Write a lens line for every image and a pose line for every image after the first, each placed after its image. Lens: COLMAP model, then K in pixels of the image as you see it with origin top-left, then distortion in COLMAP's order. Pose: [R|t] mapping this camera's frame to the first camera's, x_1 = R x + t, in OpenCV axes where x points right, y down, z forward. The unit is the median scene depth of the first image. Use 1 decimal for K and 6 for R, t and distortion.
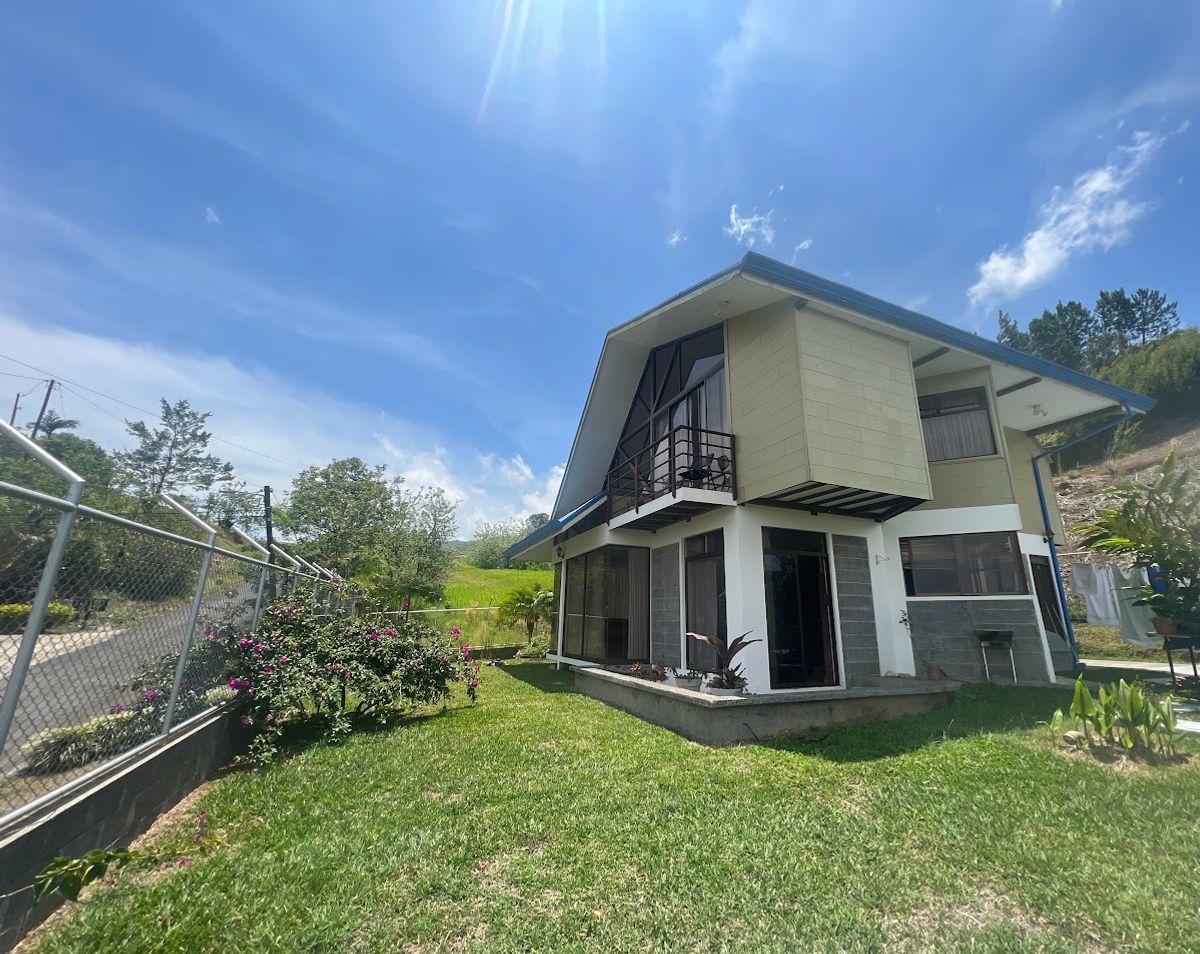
lens RADIAL K [[514.6, 0, 628.8], [0, 514.6, 472.7], [0, 0, 1]] dist [-0.004093, -0.000190]
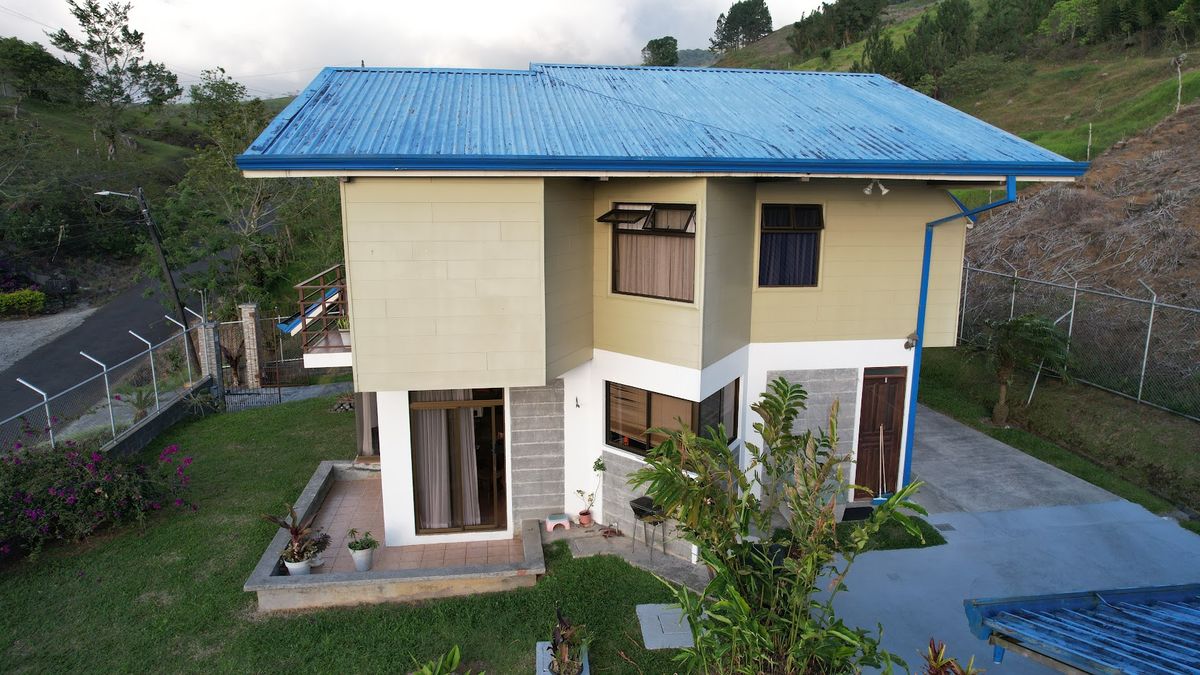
lens RADIAL K [[769.9, 0, 603.6], [0, 769.9, 344.8], [0, 0, 1]] dist [-0.066537, 0.058487]
pose [[0.959503, 0.044189, -0.278210, 0.884341], [0.091101, 0.885871, 0.454899, -0.498756], [0.266559, -0.461822, 0.845971, -0.030310]]
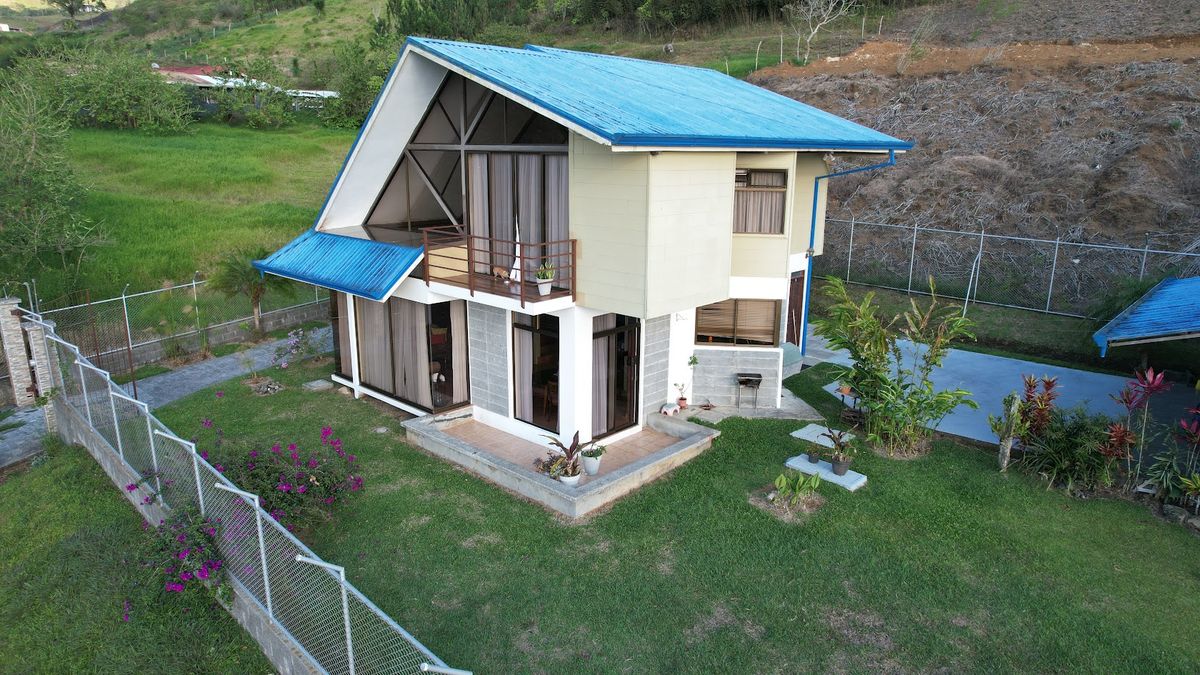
lens RADIAL K [[769.9, 0, 603.6], [0, 769.9, 344.8], [0, 0, 1]] dist [-0.066537, 0.058487]
pose [[0.921864, -0.104241, 0.373229, -0.322471], [-0.106191, 0.858316, 0.502012, -0.631181], [-0.372679, -0.502421, 0.780182, -0.319071]]
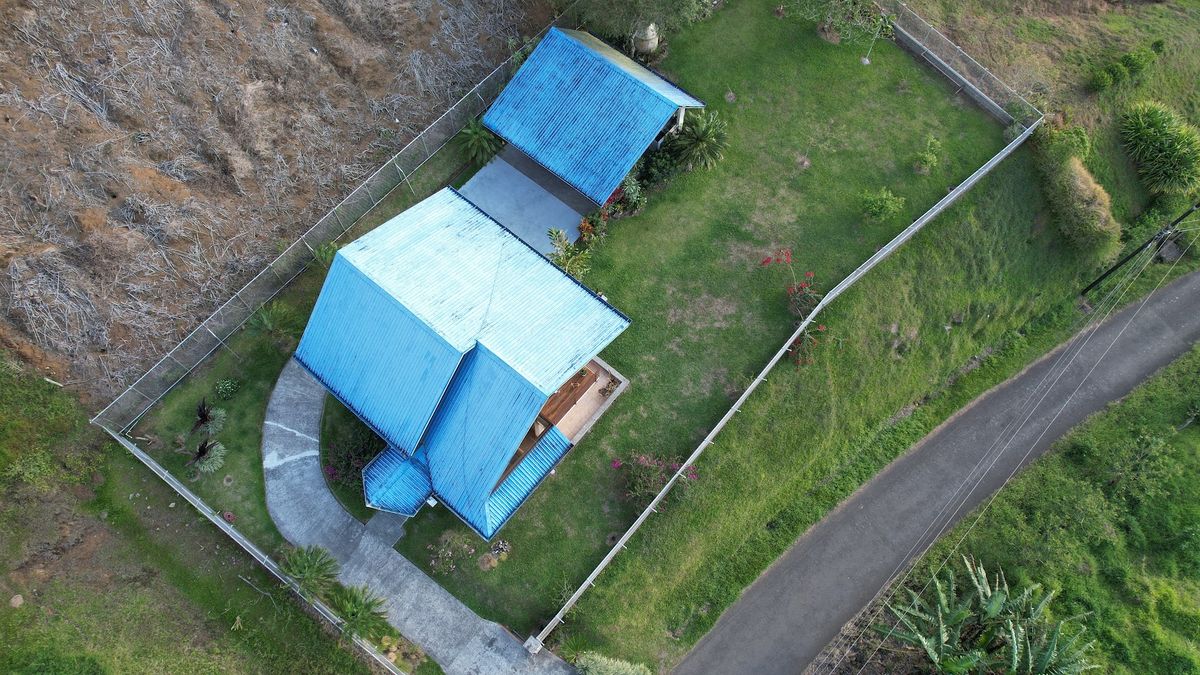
lens RADIAL K [[769.9, 0, 603.6], [0, 769.9, 344.8], [0, 0, 1]] dist [-0.066537, 0.058487]
pose [[-0.436921, -0.833744, 0.337595, -1.060145], [-0.275064, 0.481177, 0.832351, -3.197822], [-0.856411, 0.270812, -0.439569, 2.456928]]
